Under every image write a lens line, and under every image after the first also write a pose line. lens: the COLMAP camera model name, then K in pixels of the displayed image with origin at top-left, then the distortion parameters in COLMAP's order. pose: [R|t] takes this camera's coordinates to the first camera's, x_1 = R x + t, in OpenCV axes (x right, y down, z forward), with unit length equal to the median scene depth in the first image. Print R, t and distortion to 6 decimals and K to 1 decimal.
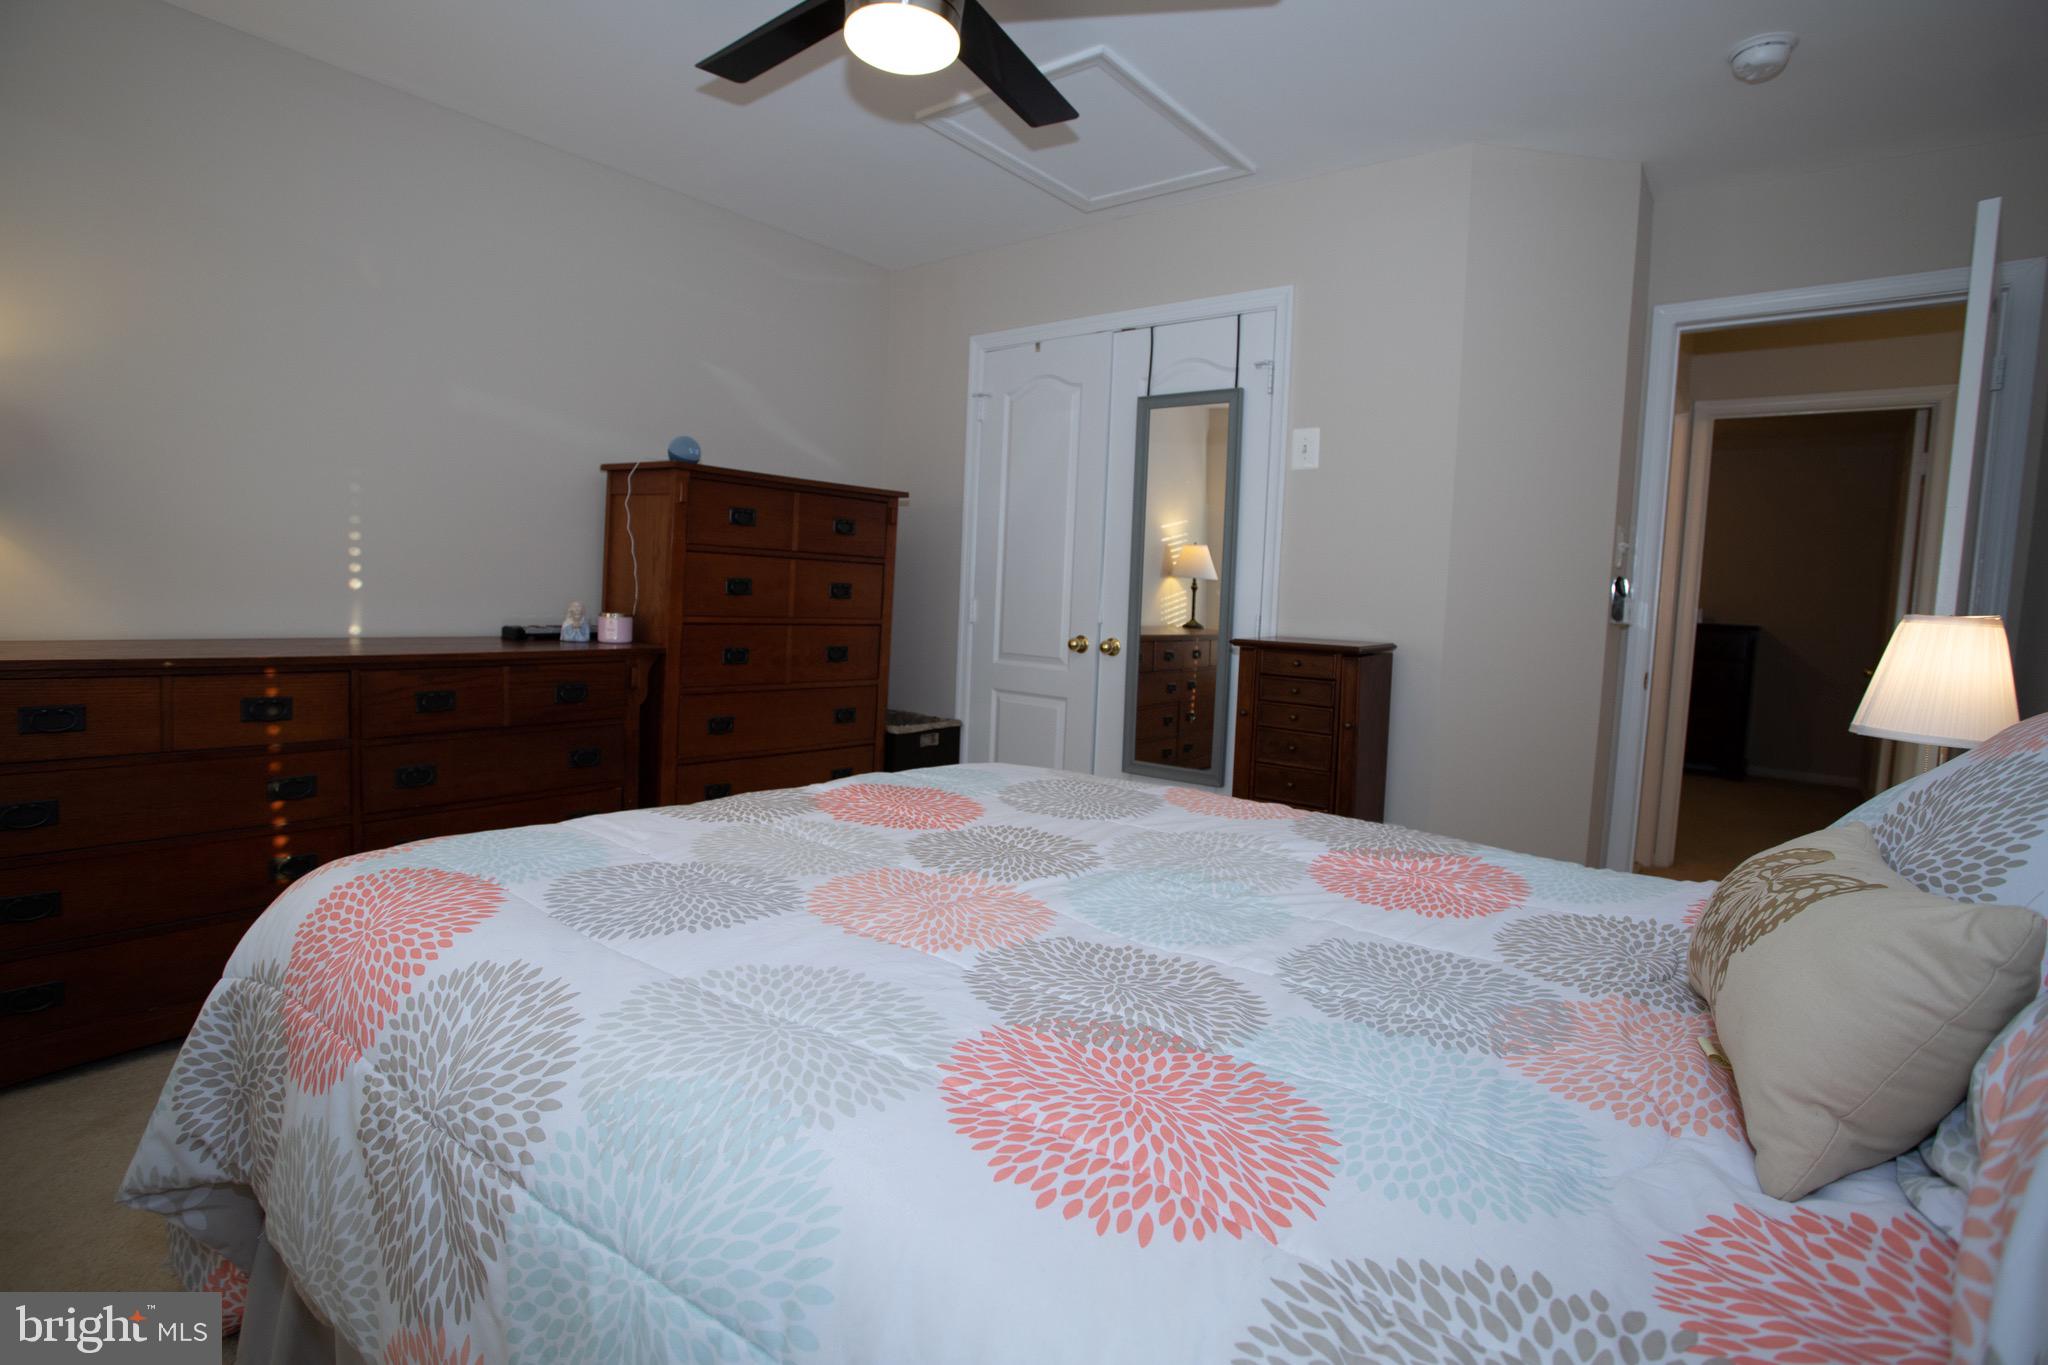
lens RADIAL K [[980.5, 0, 1032.4], [0, 980.5, 675.5], [0, 0, 1]] dist [-0.004869, -0.000178]
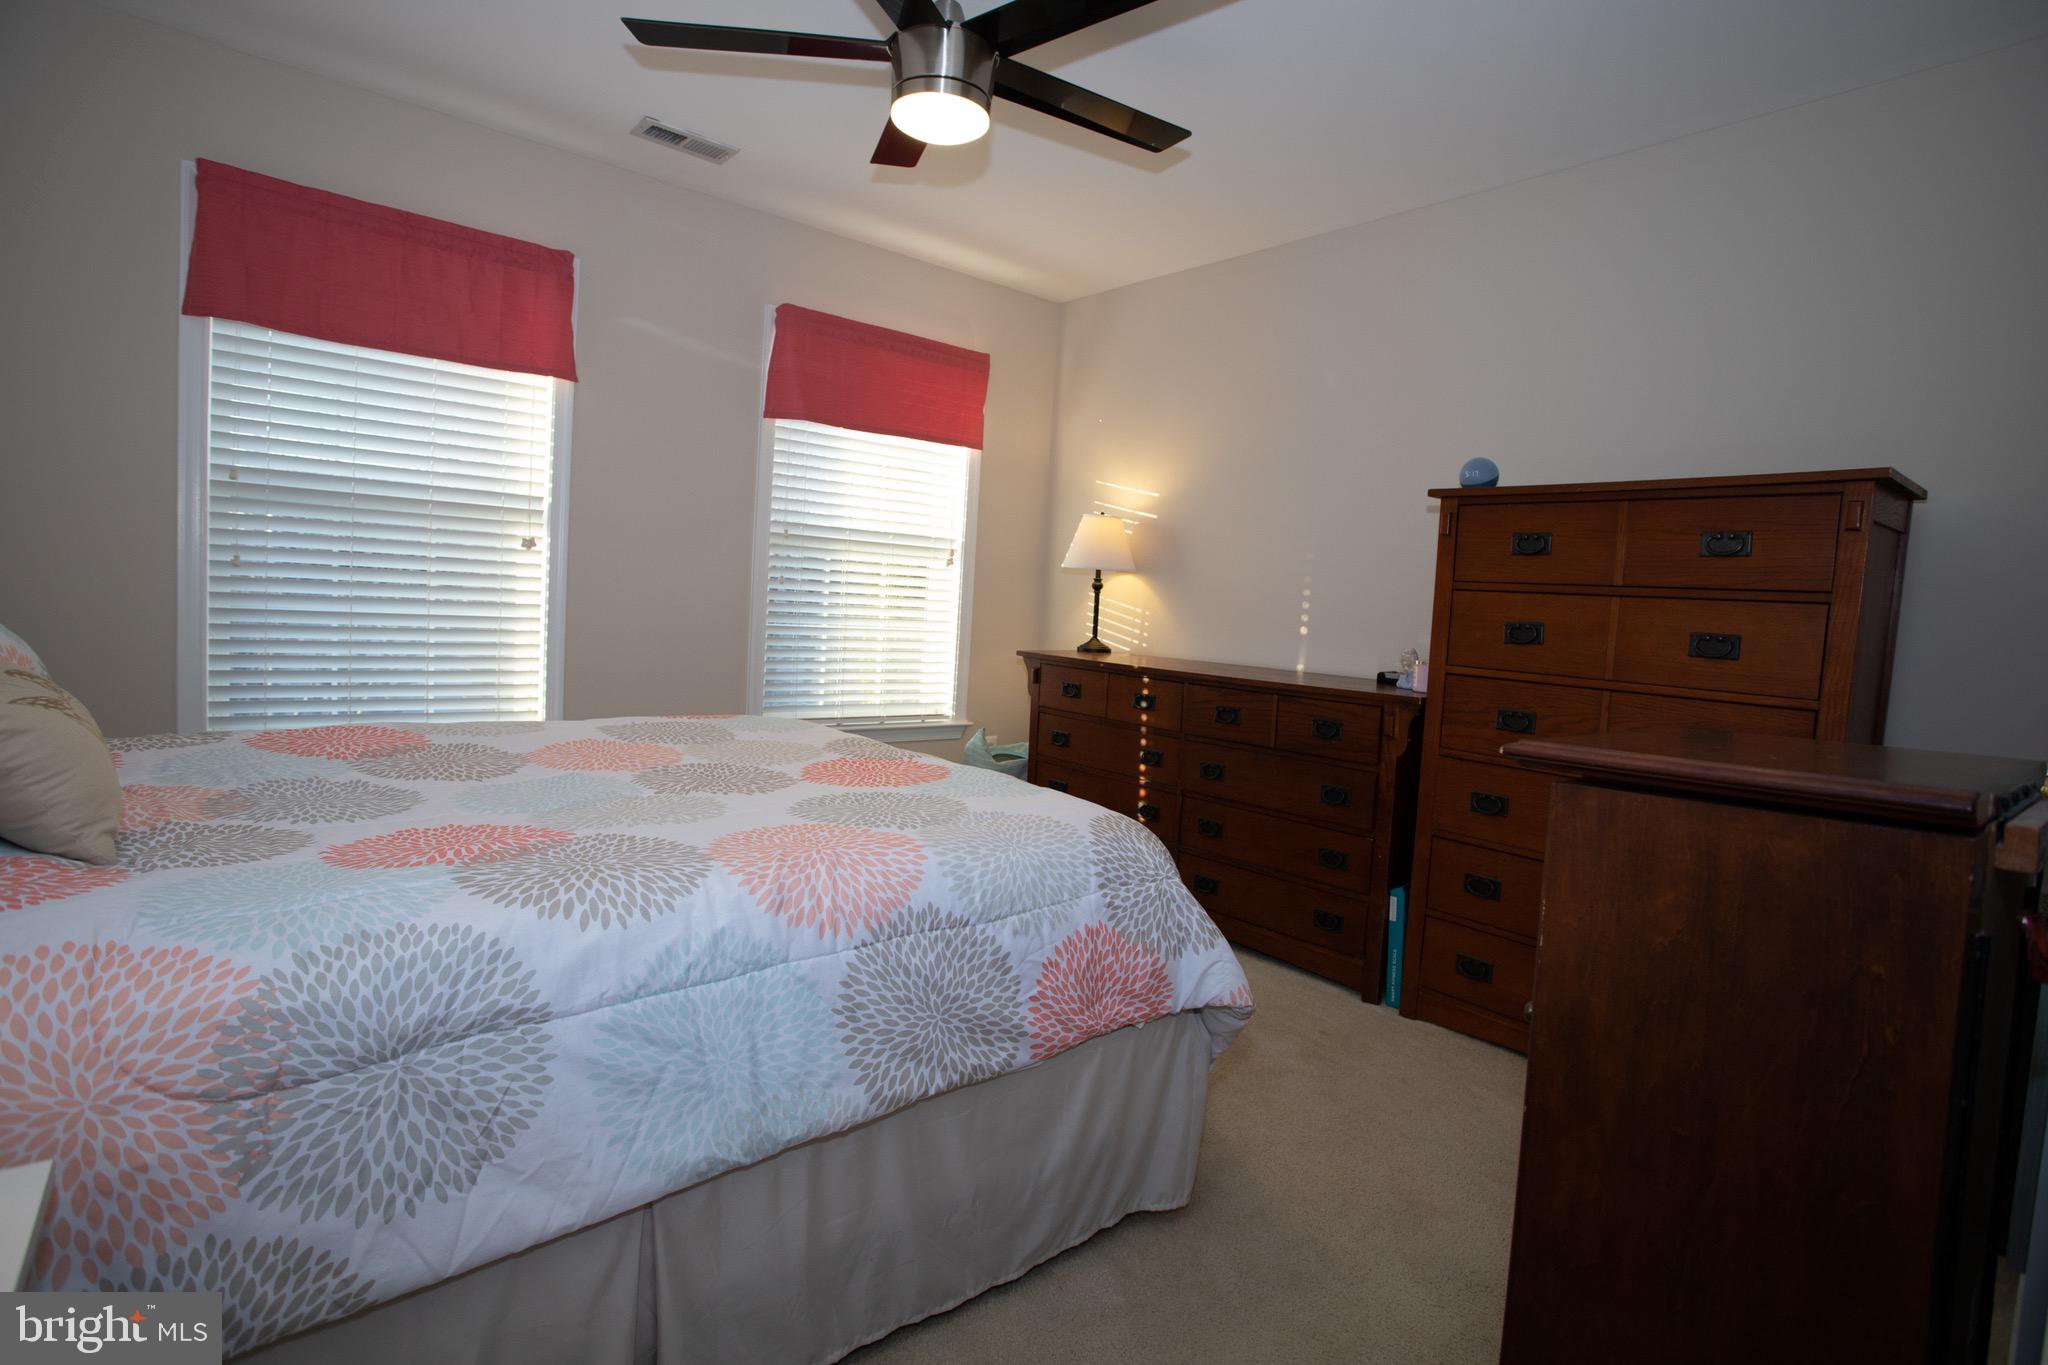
lens RADIAL K [[980.5, 0, 1032.4], [0, 980.5, 675.5], [0, 0, 1]] dist [-0.004869, -0.000178]
pose [[-0.182087, 0.022660, -0.983021, 0.584801], [-0.137691, 0.989296, 0.048309, -0.043890], [0.973594, 0.144149, -0.177018, 0.814072]]
